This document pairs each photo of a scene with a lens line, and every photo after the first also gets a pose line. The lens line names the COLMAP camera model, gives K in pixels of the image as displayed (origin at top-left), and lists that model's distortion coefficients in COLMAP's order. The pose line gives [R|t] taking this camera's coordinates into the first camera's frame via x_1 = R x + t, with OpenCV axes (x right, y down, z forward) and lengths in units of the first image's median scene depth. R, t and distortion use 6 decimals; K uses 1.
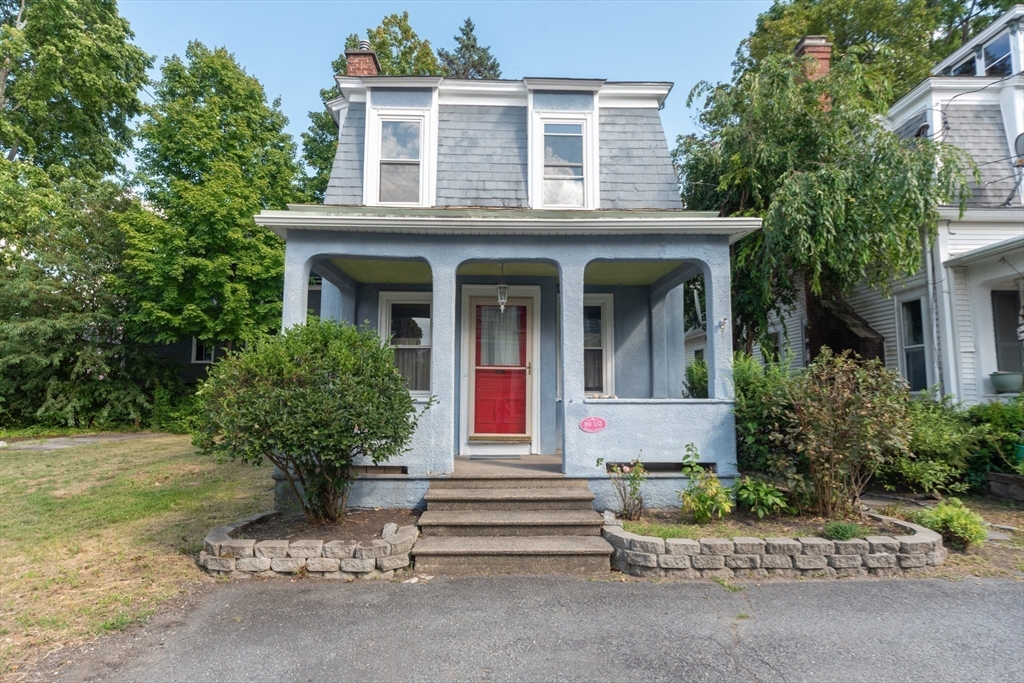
lens RADIAL K [[541.3, 0, 512.0], [0, 541.3, 341.5], [0, 0, 1]] dist [0.000498, 0.000277]
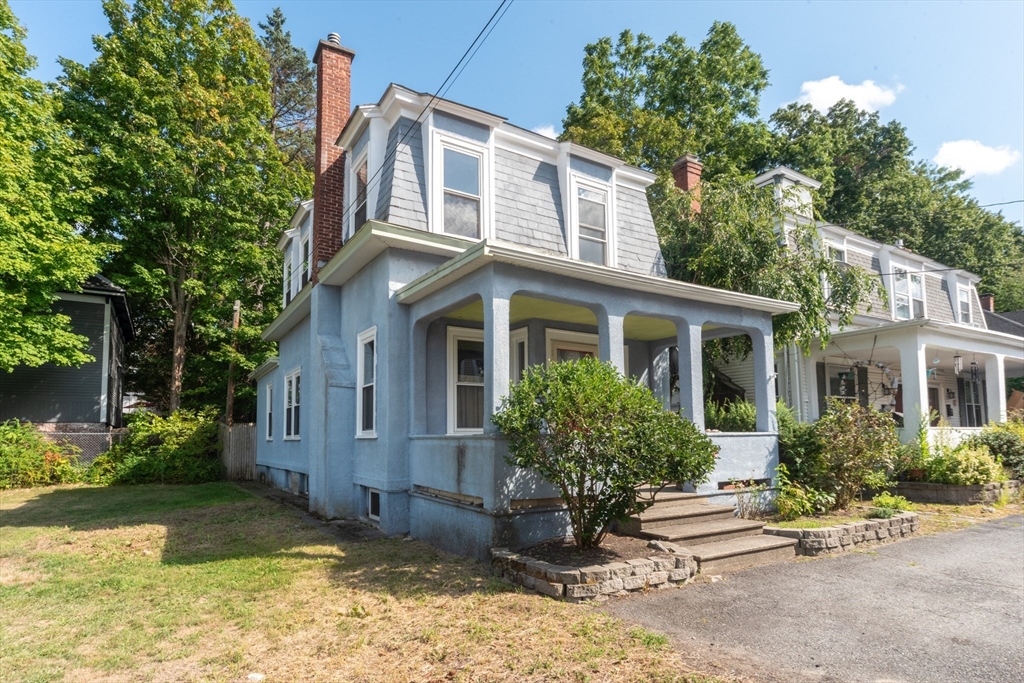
lens RADIAL K [[556.2, 0, 513.3], [0, 556.2, 388.6], [0, 0, 1]] dist [-0.002237, -0.000204]
pose [[0.861953, 0.033823, 0.505860, -0.702266], [-0.038018, 0.999275, -0.002033, 0.018171], [-0.505562, -0.017479, 0.862613, 0.091909]]
